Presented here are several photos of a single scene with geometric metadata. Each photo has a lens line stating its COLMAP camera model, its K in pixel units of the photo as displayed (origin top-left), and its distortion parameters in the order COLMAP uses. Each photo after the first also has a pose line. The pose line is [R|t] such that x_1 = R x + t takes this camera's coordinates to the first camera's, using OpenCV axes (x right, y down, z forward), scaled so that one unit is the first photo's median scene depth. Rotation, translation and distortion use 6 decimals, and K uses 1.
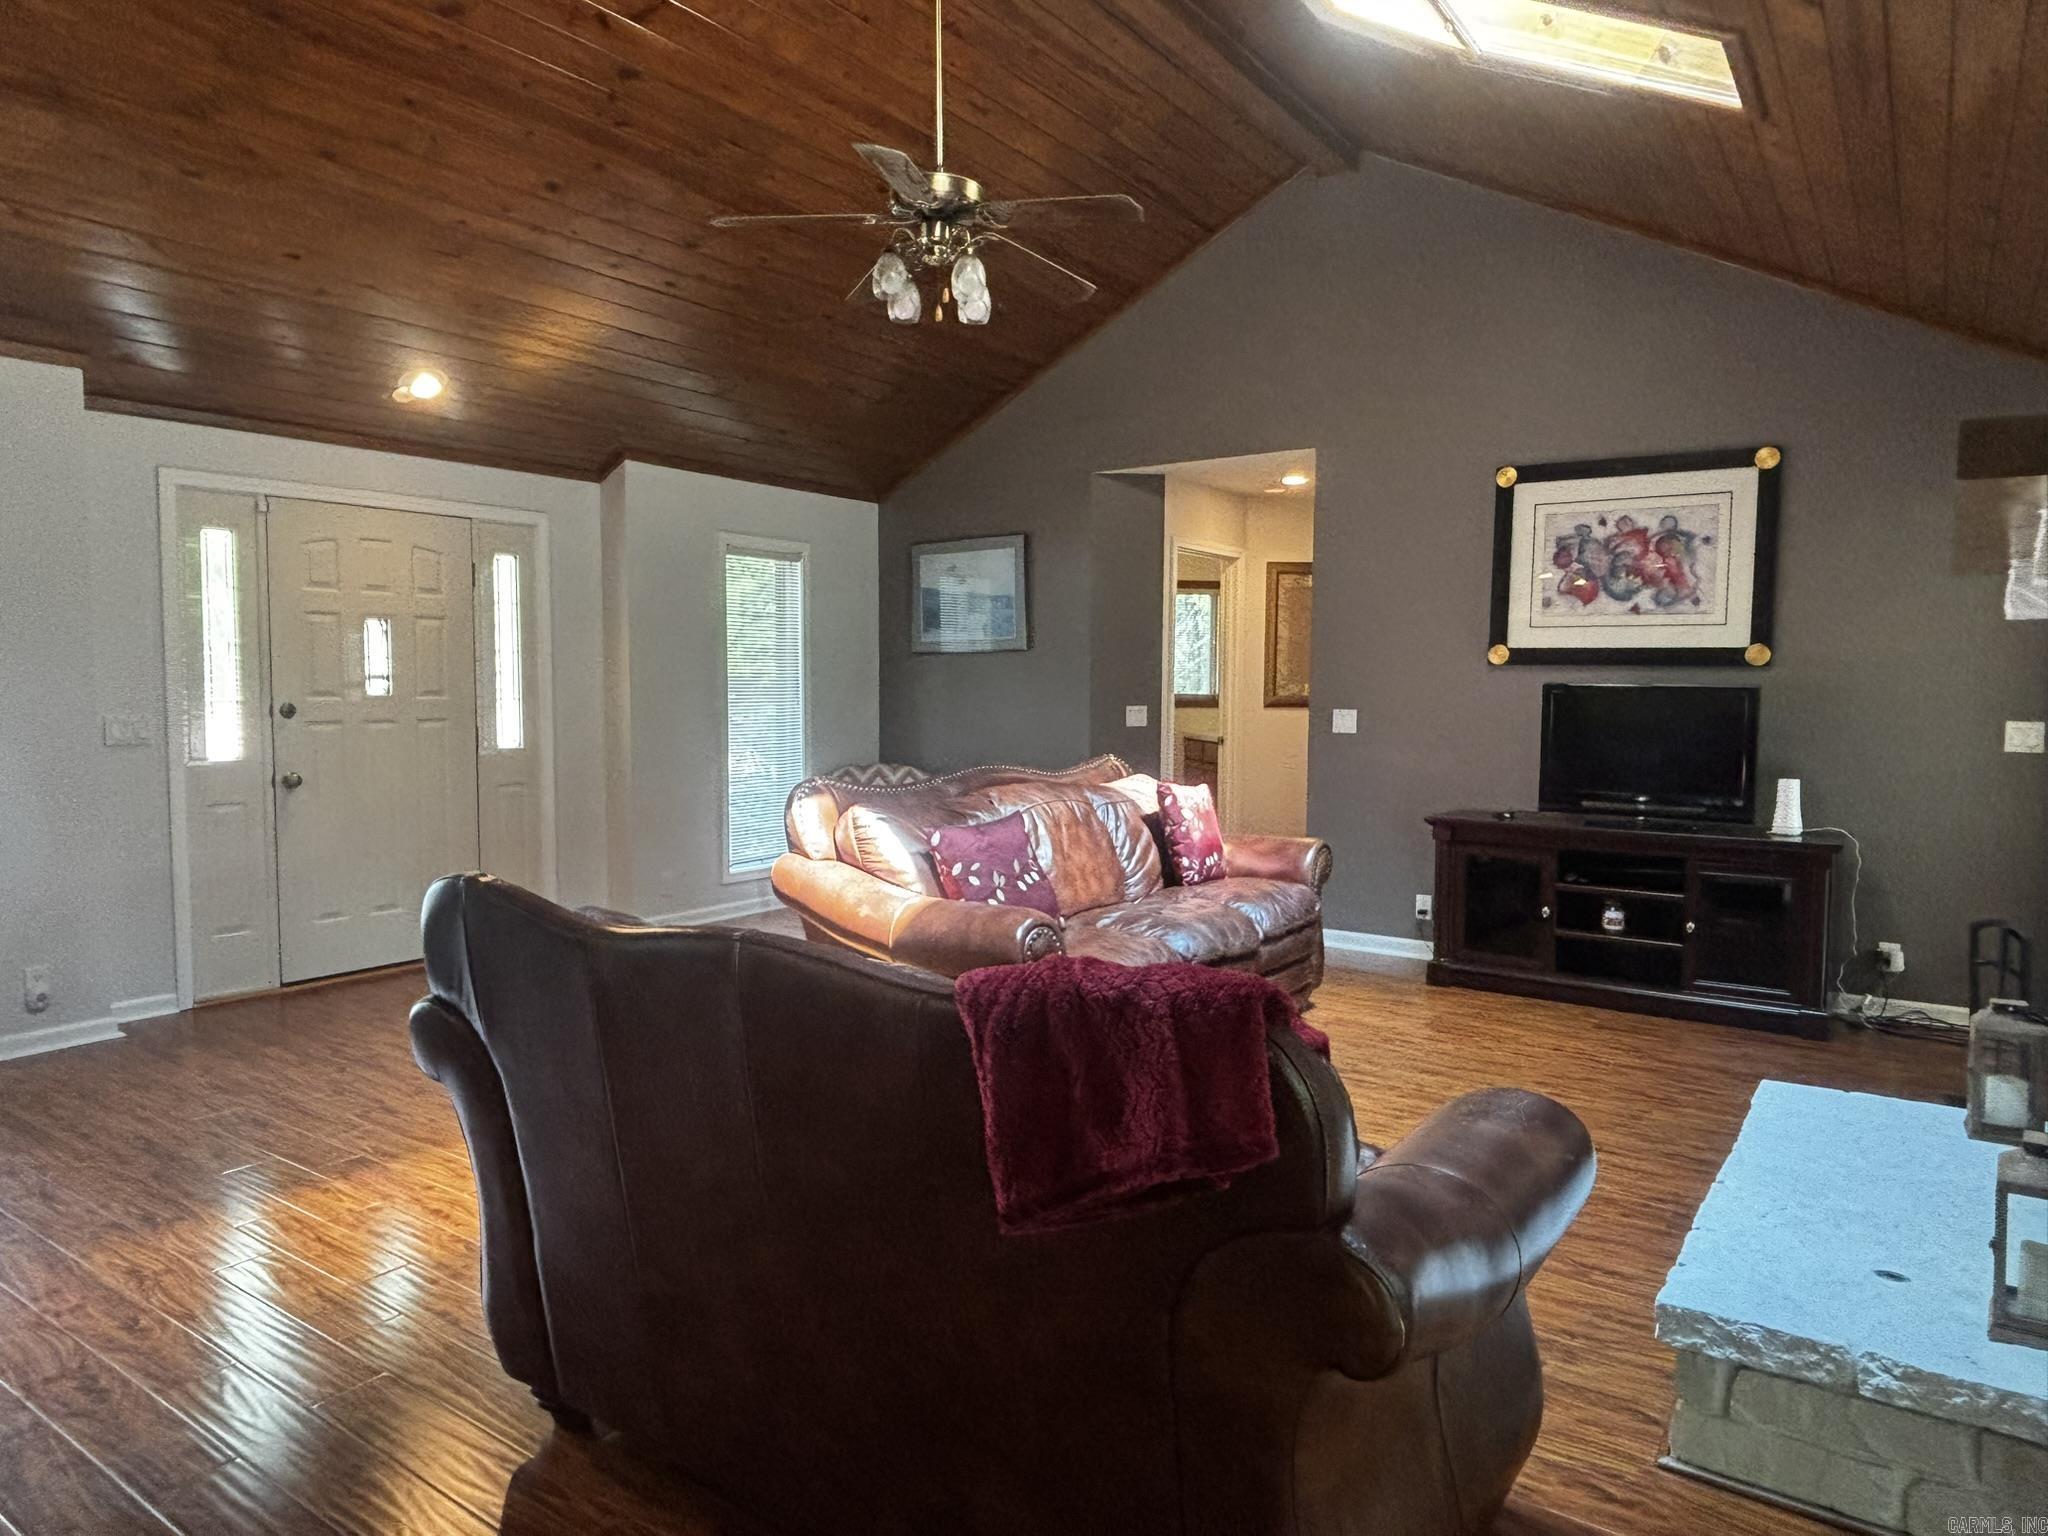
lens RADIAL K [[1299.9, 0, 1013.8], [0, 1299.9, 766.7], [0, 0, 1]] dist [0.025683, -0.034934]
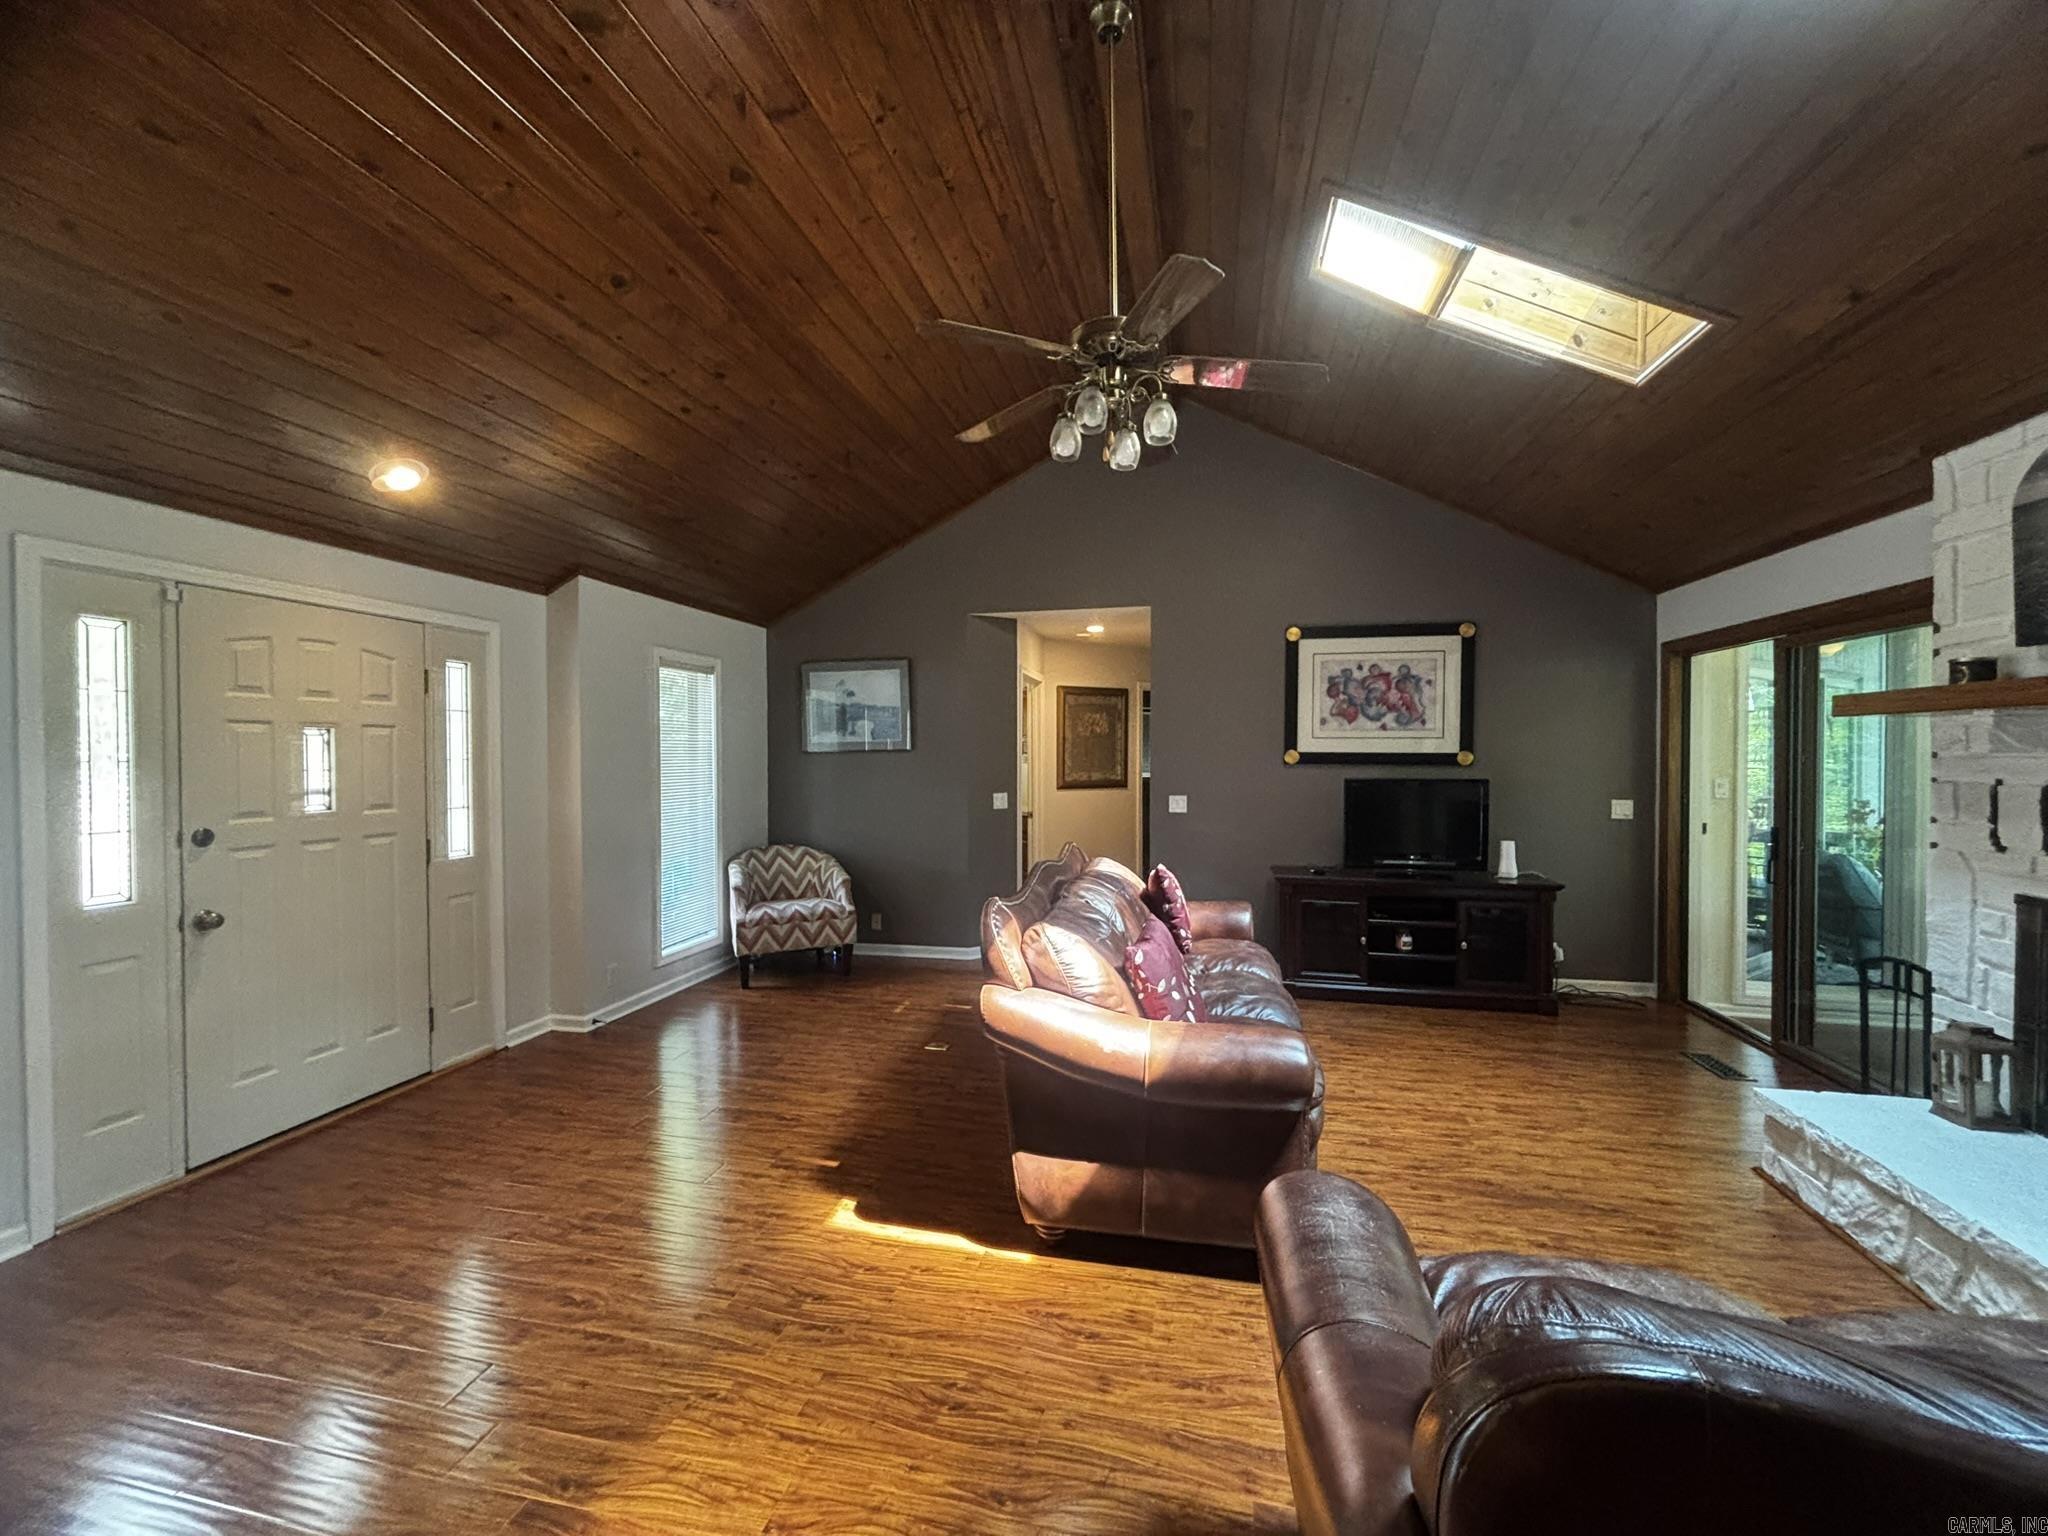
lens RADIAL K [[835.8, 0, 1023.0], [0, 835.8, 767.2], [0, 0, 1]] dist [0.002735, -0.000529]
pose [[0.920780, -0.012341, 0.389888, -0.281787], [0.032070, 0.998511, -0.044132, -0.047924], [-0.388762, 0.053139, 0.919804, 0.299770]]
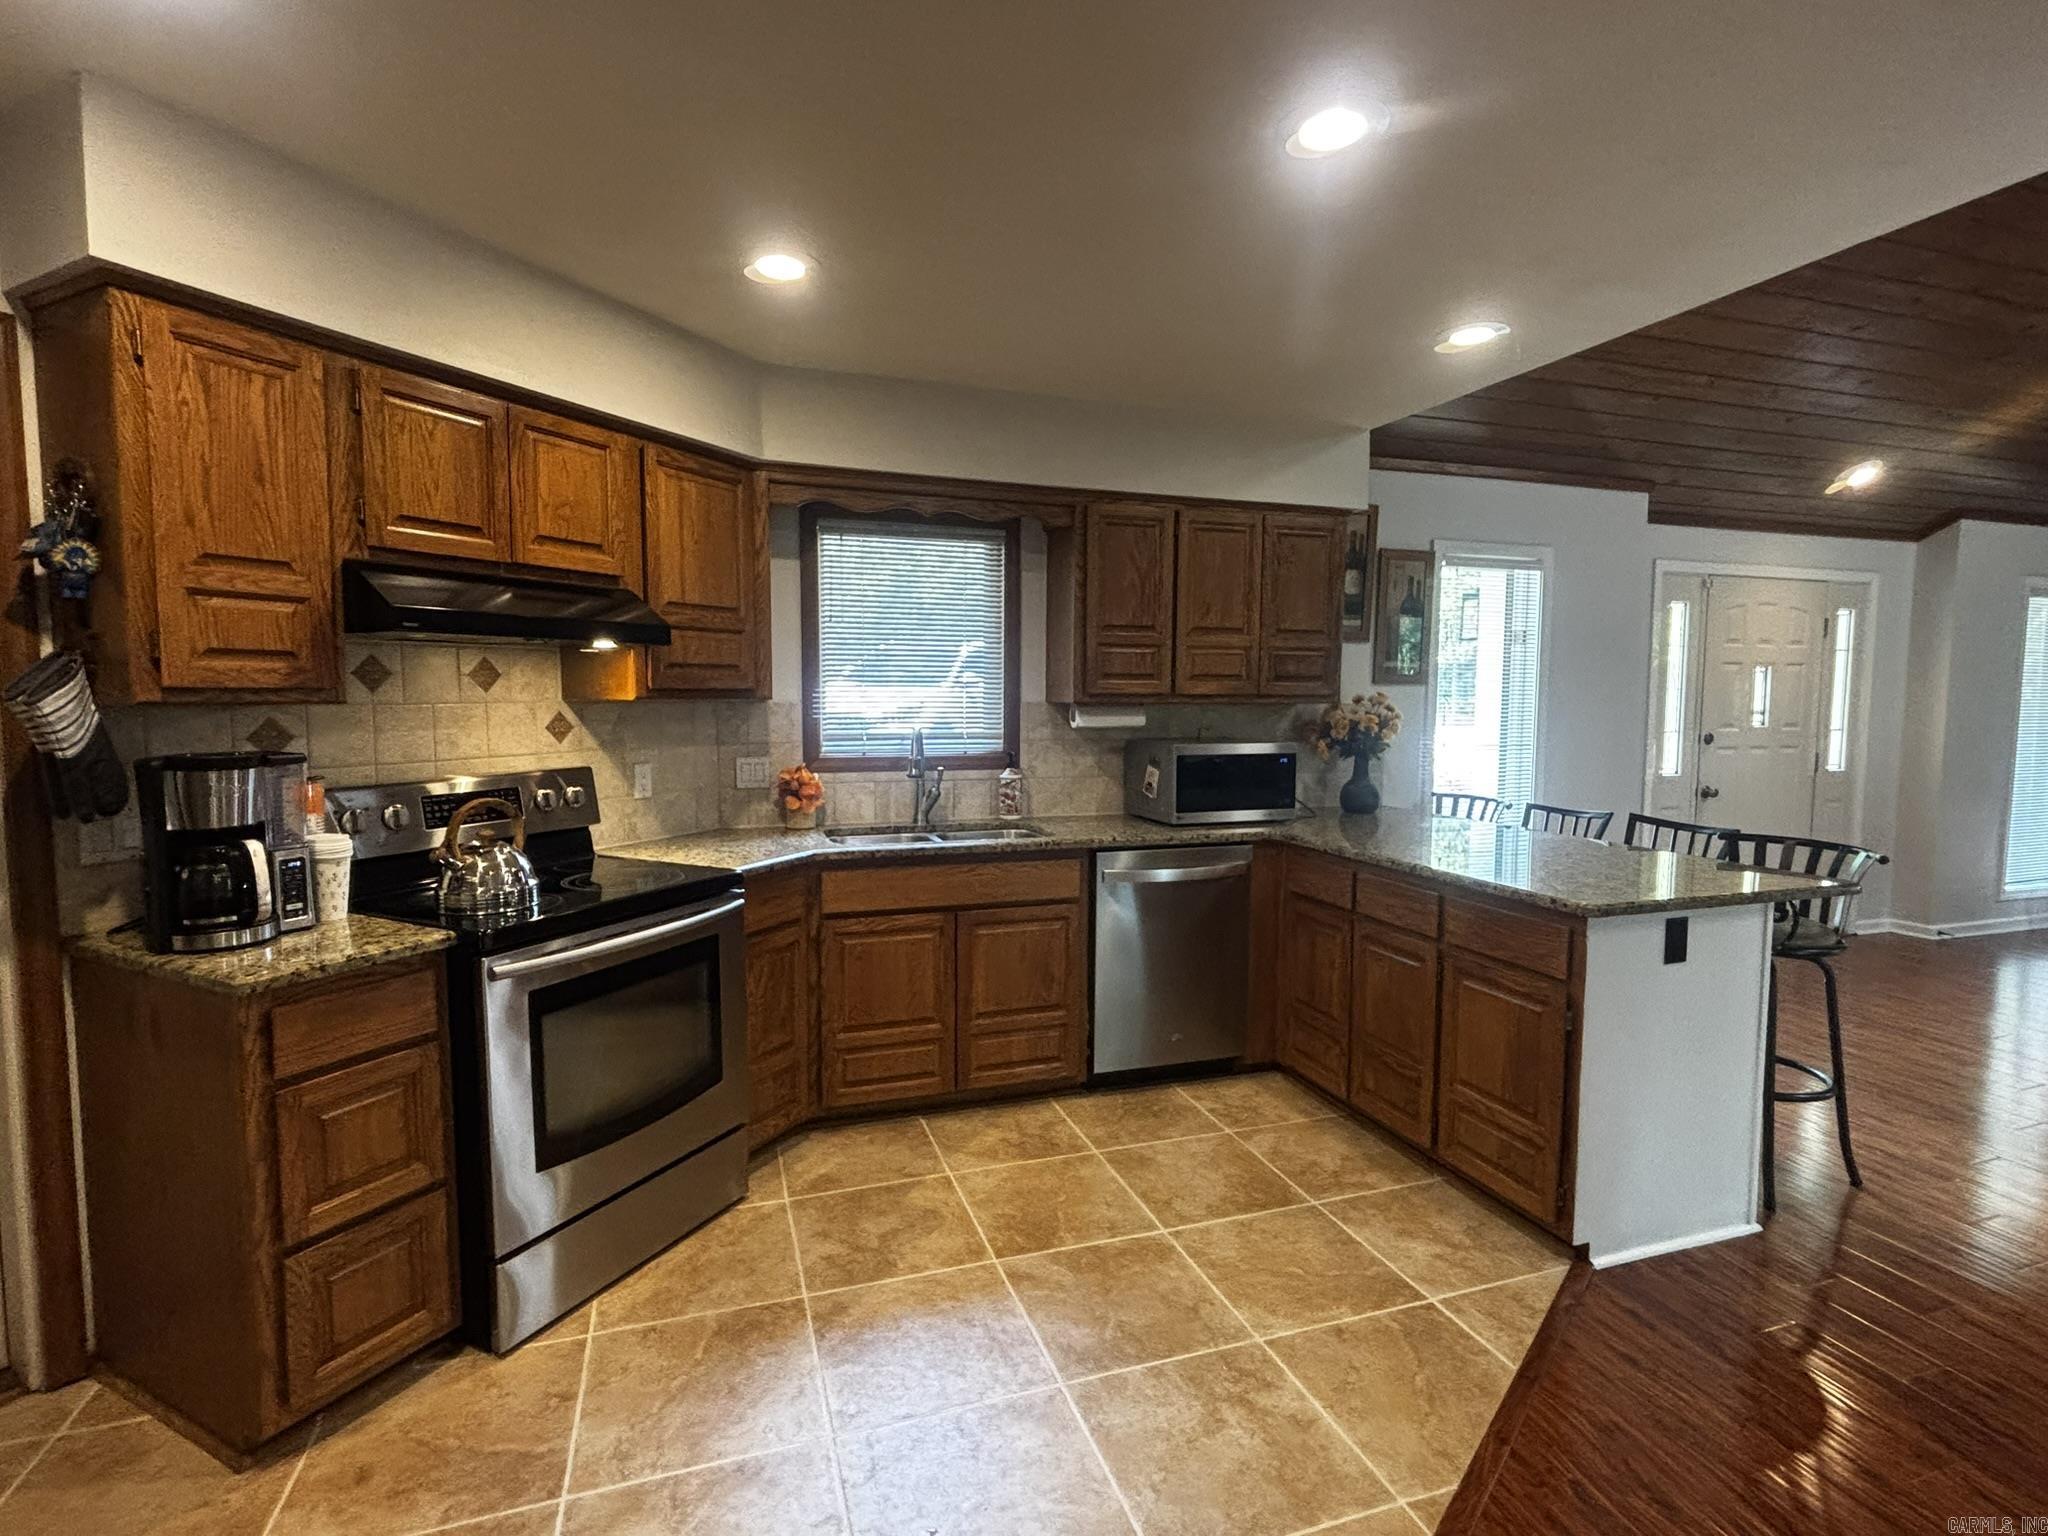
lens RADIAL K [[982.2, 0, 1020.2], [0, 982.2, 763.4], [0, 0, 1]] dist [0.002424, -0.001727]
pose [[0.804827, 0.044530, -0.591836, -0.531385], [-0.039723, 0.998987, 0.021147, -0.011853], [0.592178, 0.006490, 0.805781, -0.201230]]
